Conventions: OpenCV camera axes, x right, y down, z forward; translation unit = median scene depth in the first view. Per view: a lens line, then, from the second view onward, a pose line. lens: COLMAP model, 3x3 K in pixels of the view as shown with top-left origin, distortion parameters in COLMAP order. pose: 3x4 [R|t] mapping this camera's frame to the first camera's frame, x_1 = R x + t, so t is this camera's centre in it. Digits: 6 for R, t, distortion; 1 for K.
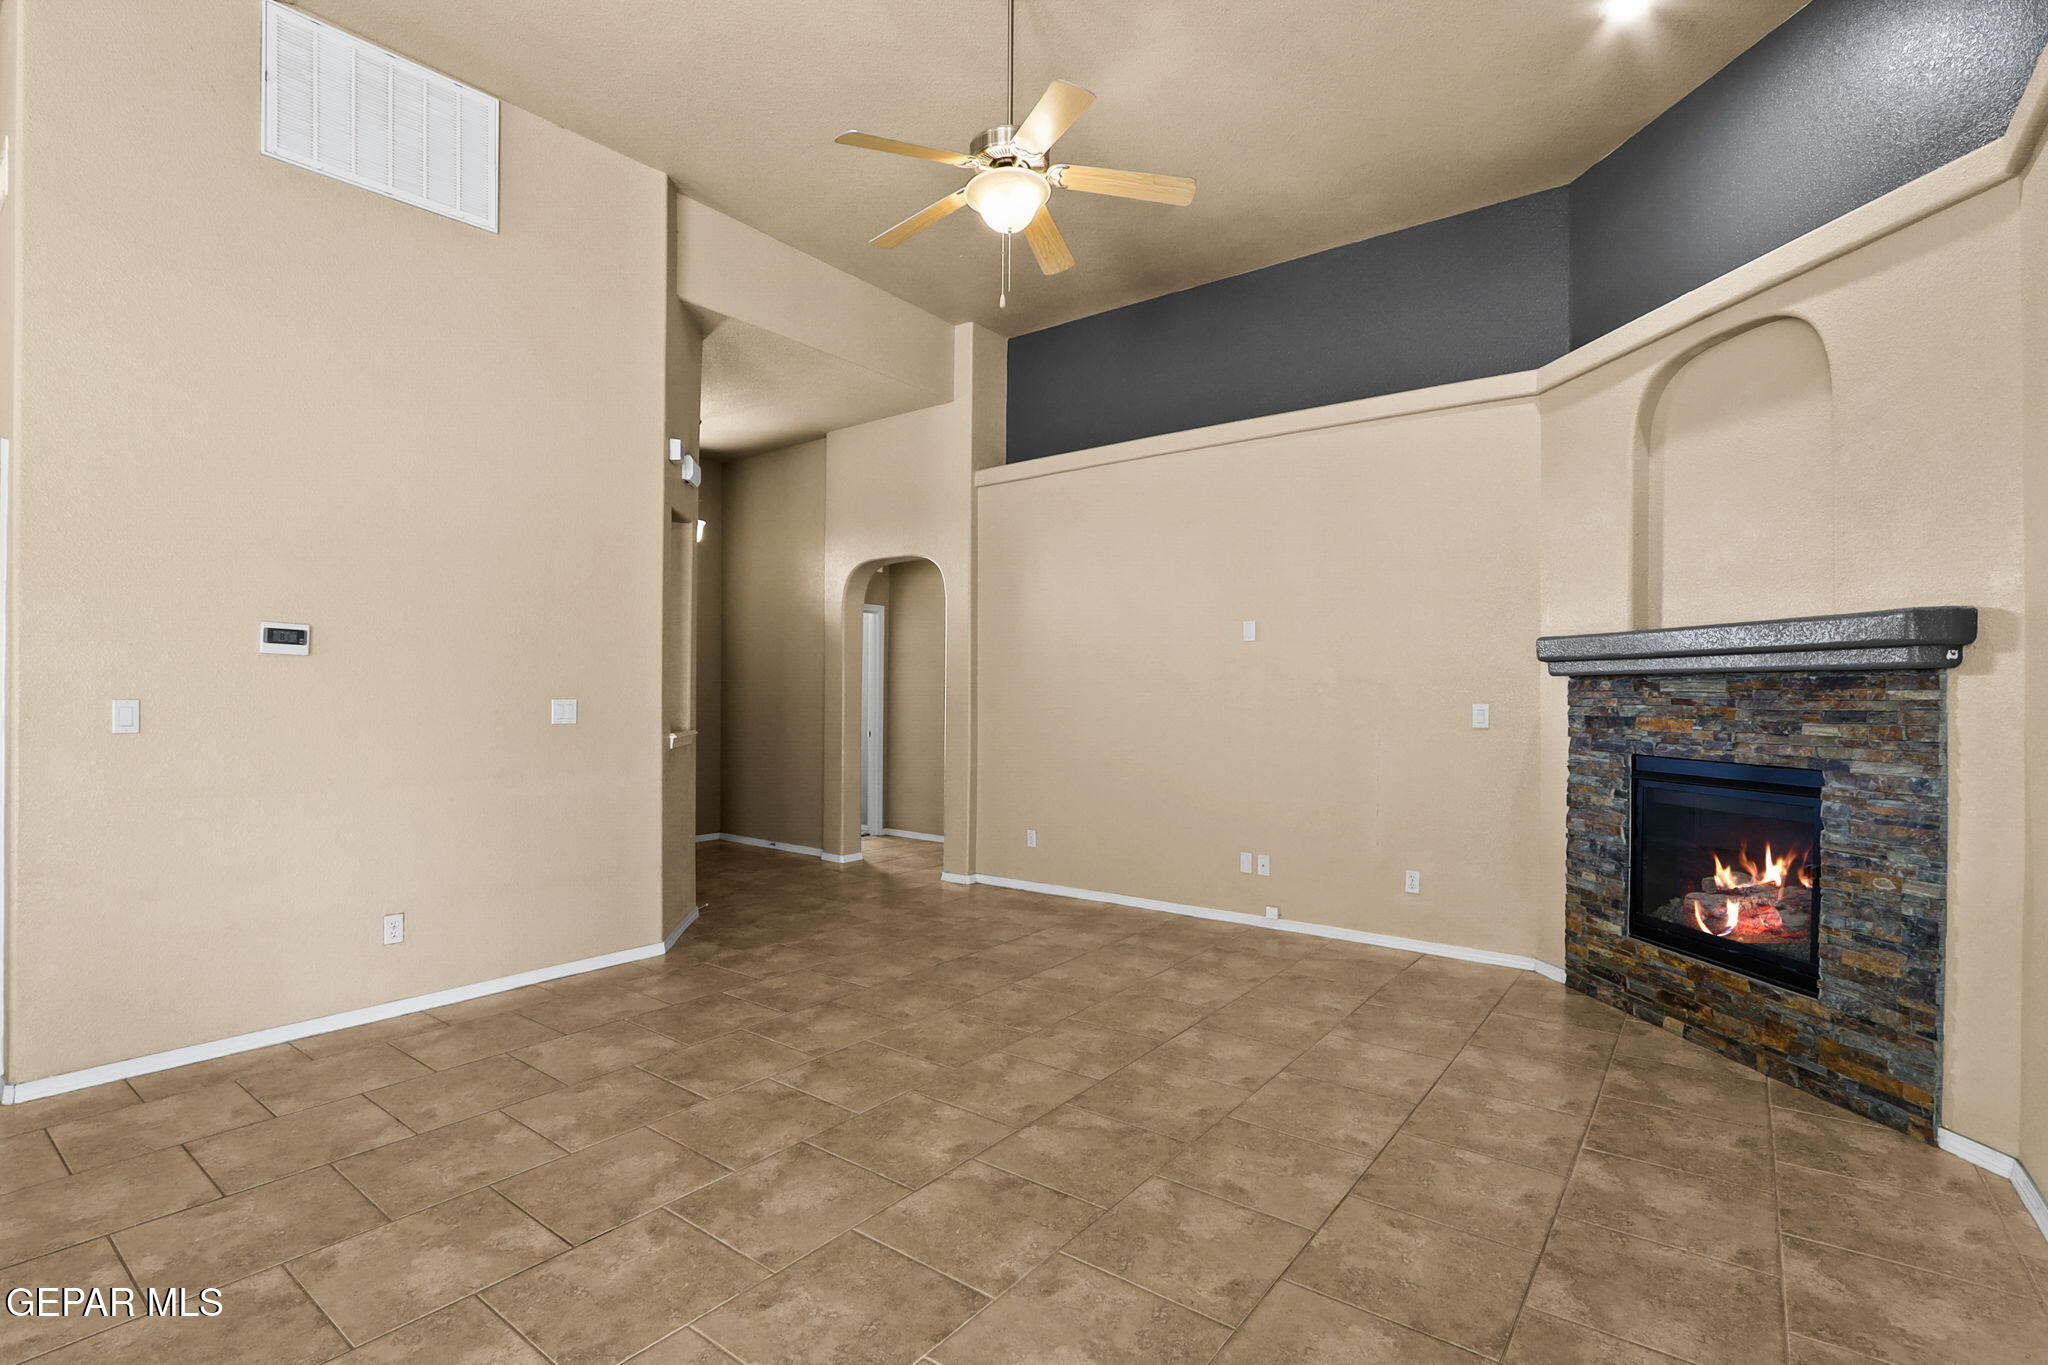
lens RADIAL K [[955.8, 0, 1019.4], [0, 955.8, 691.6], [0, 0, 1]] dist [-0.015463, 0.001010]
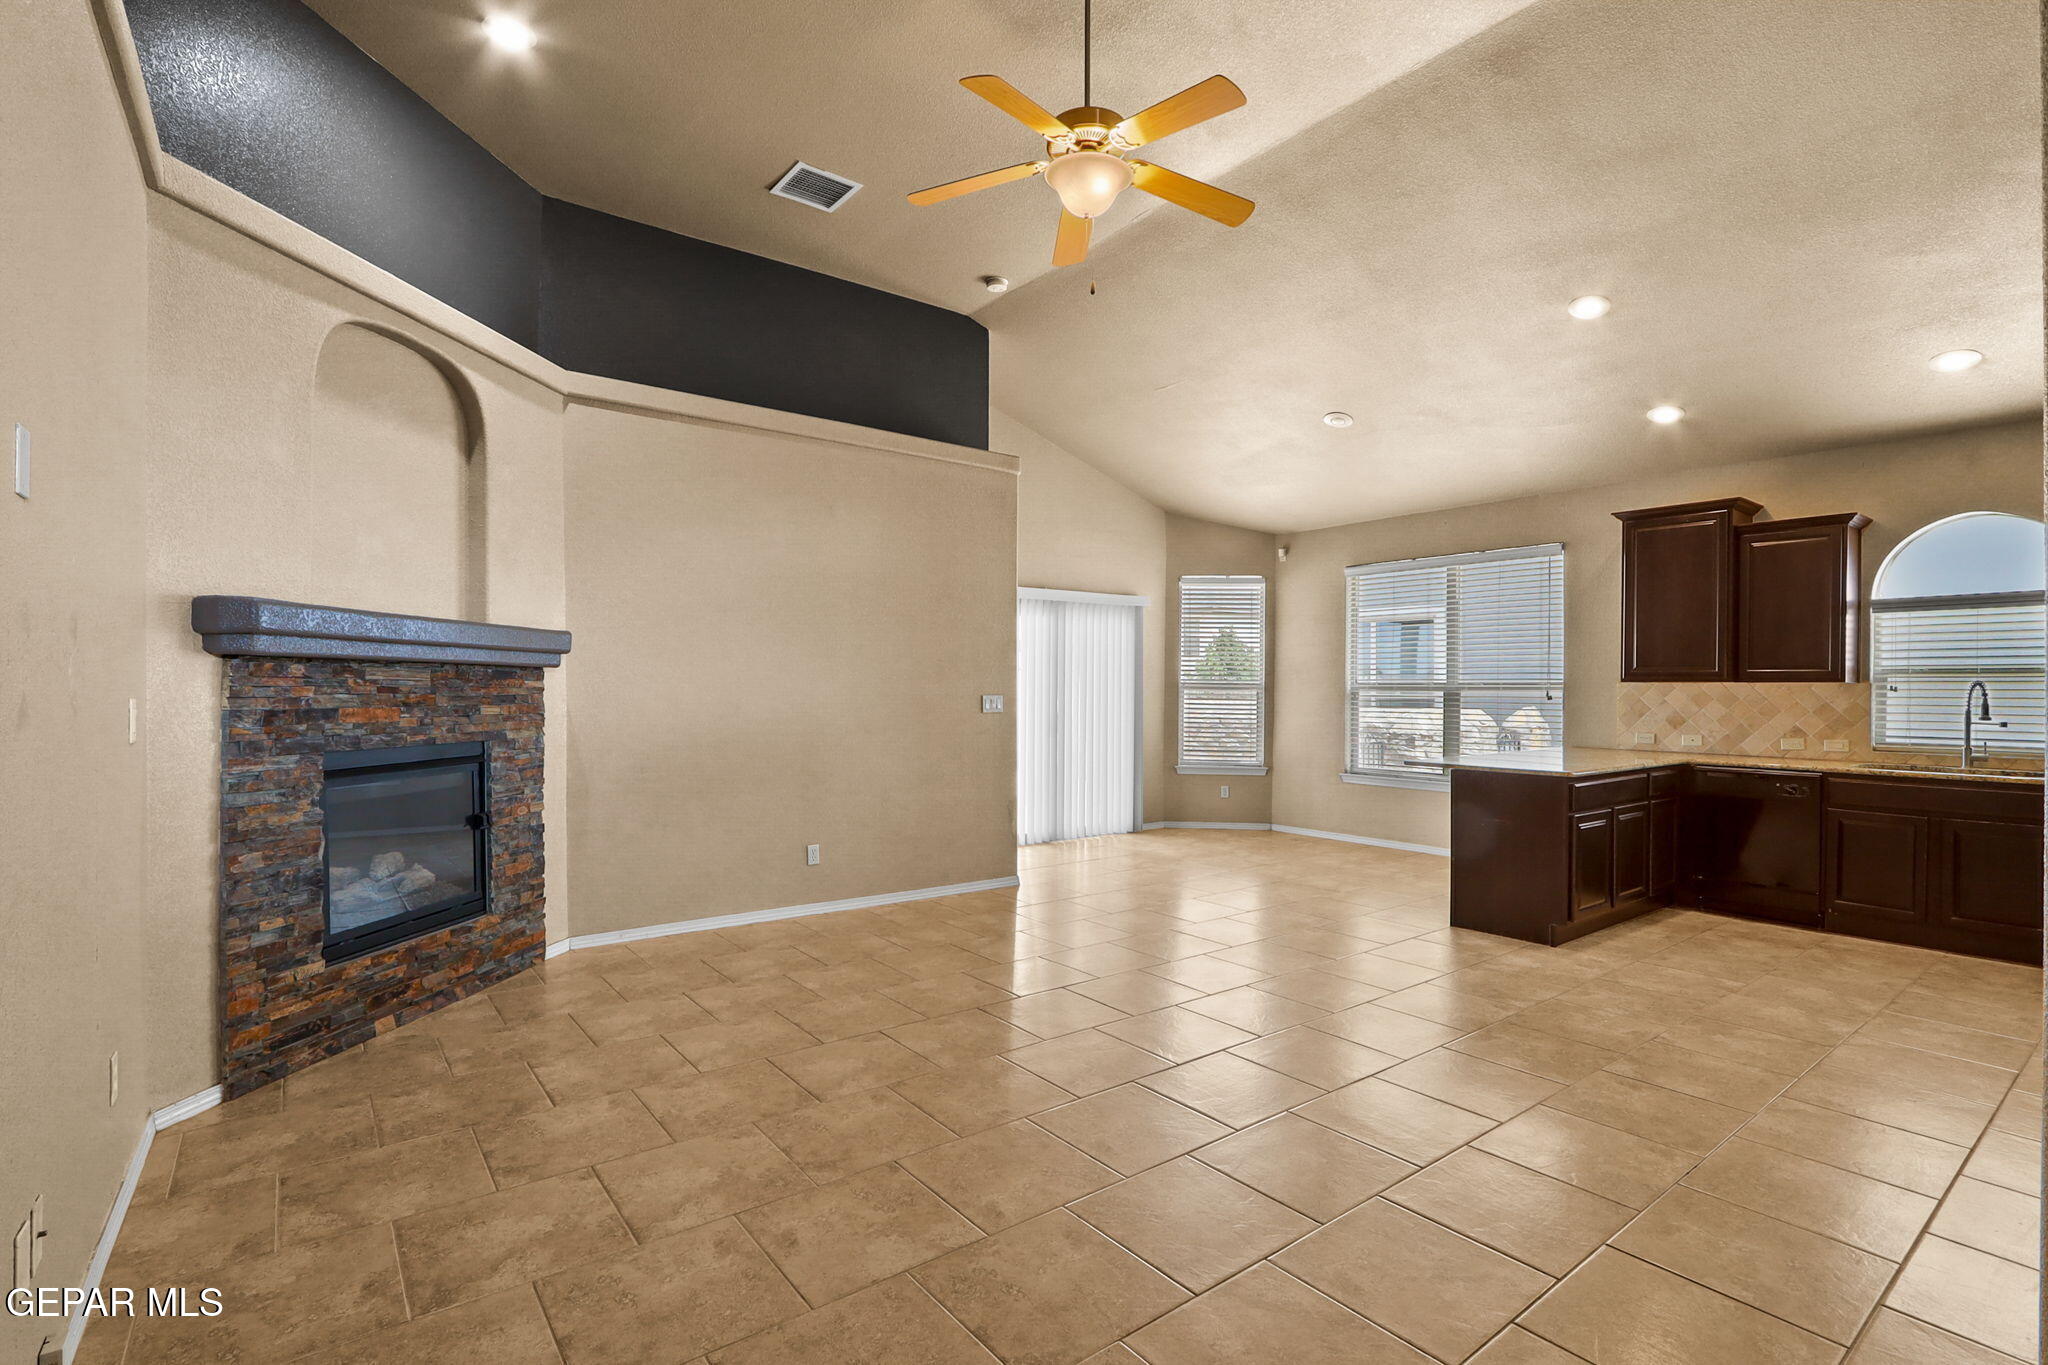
lens RADIAL K [[951.4, 0, 1019.4], [0, 951.4, 690.7], [0, 0, 1]] dist [-0.018410, 0.001708]
pose [[-0.963977, -0.011645, 0.265731, -0.193355], [-0.011620, 0.999931, 0.001668, 0.002280], [-0.265732, -0.001480, -0.964046, 1.823060]]
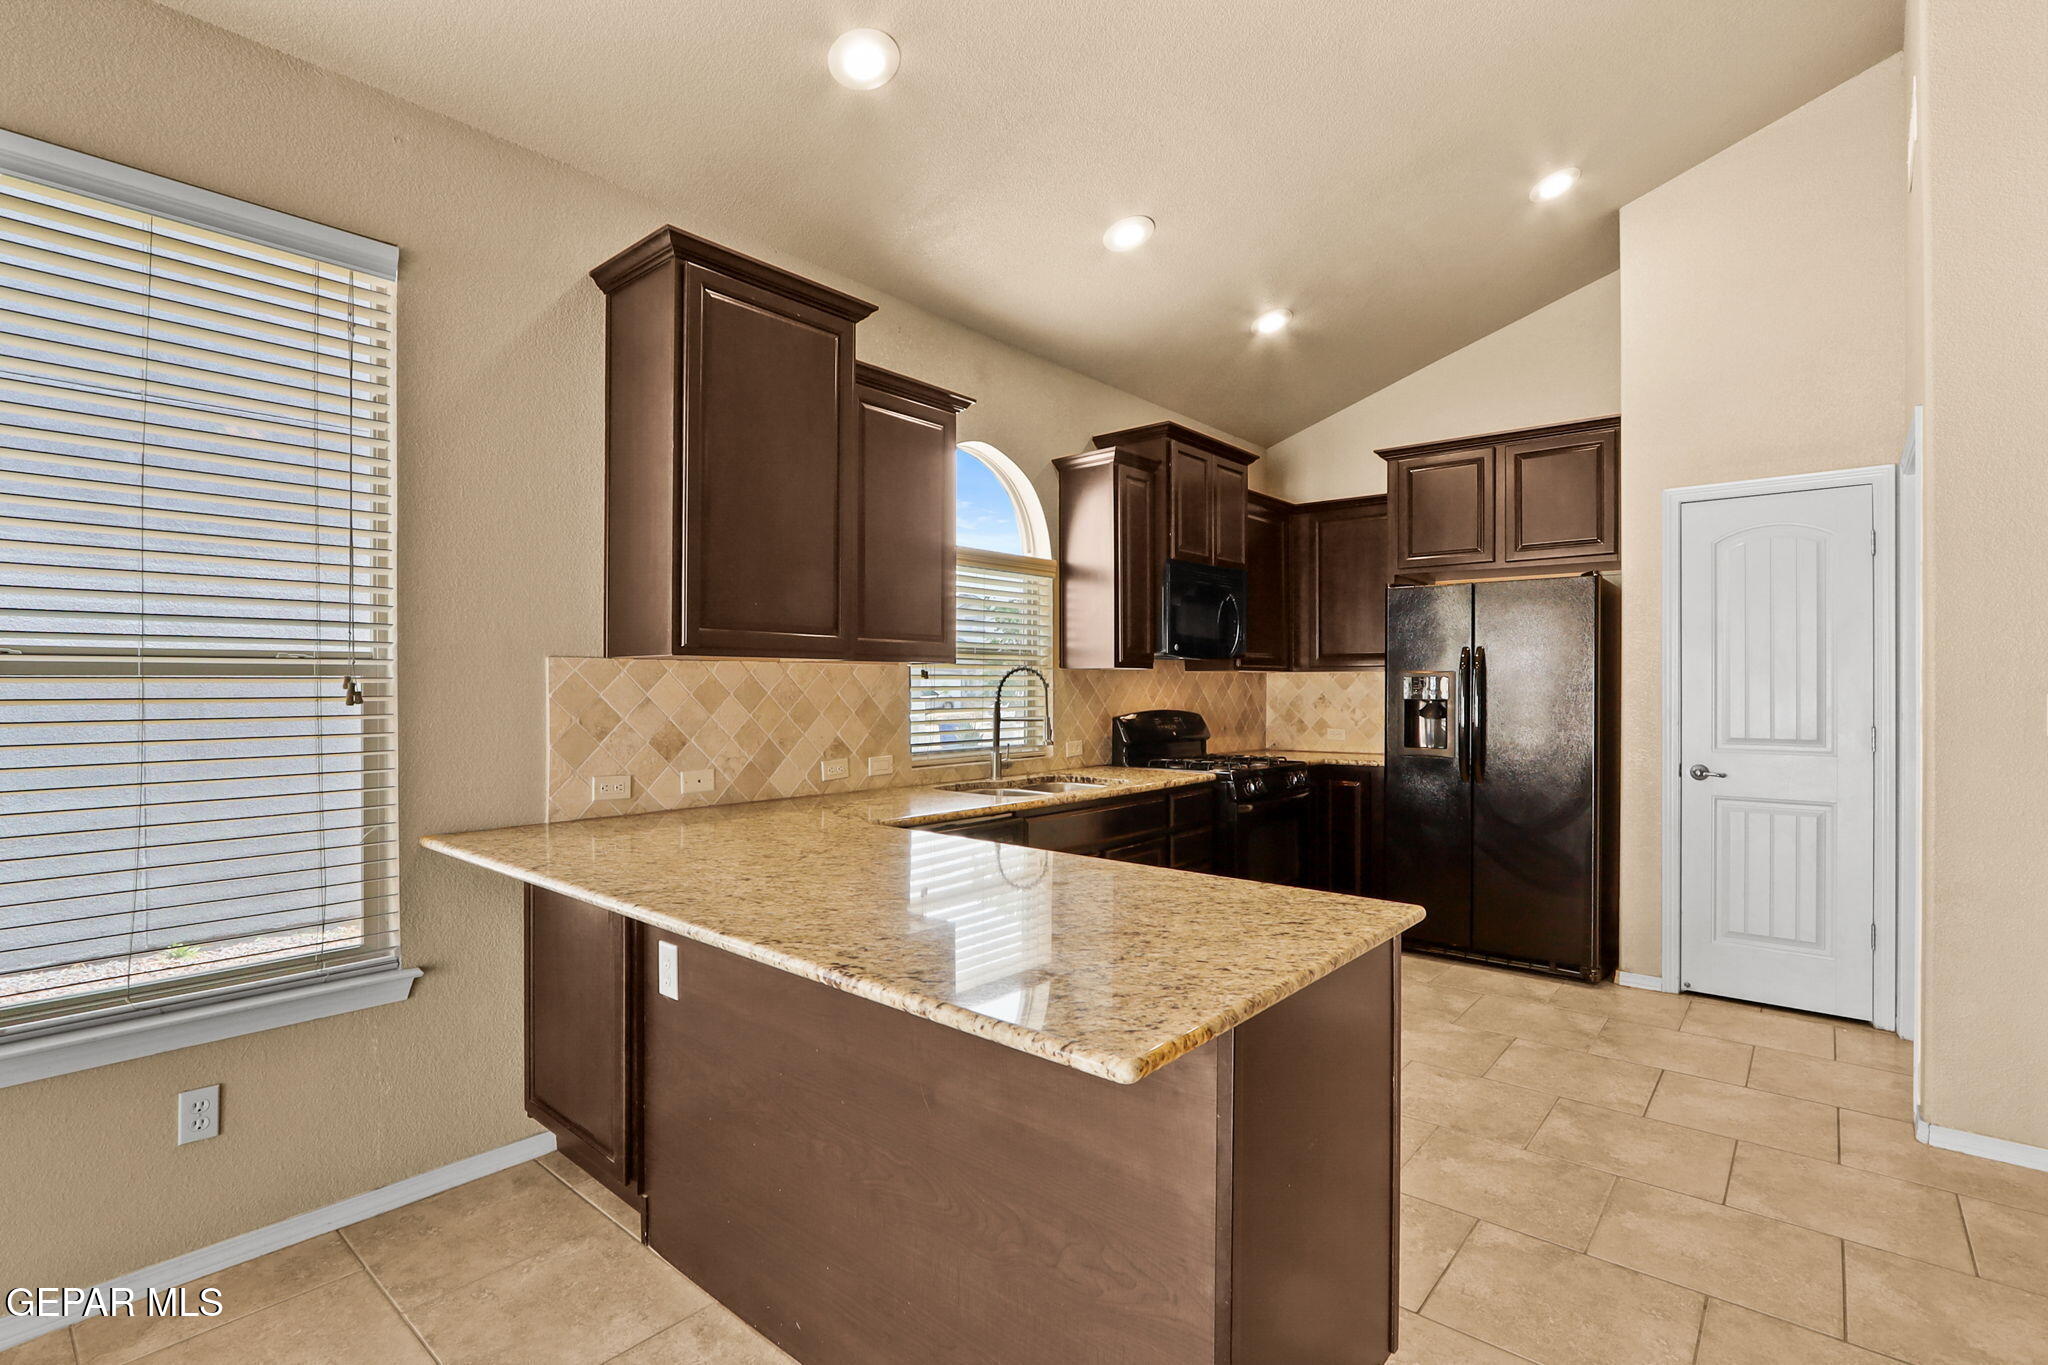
lens RADIAL K [[950.9, 0, 1020.1], [0, 950.9, 683.7], [0, 0, 1]] dist [-0.018752, 0.001811]
pose [[-0.053283, -0.006359, -0.998559, -0.112885], [0.002870, 0.999975, -0.006521, 0.002817], [0.998575, -0.003213, -0.053264, 0.152957]]
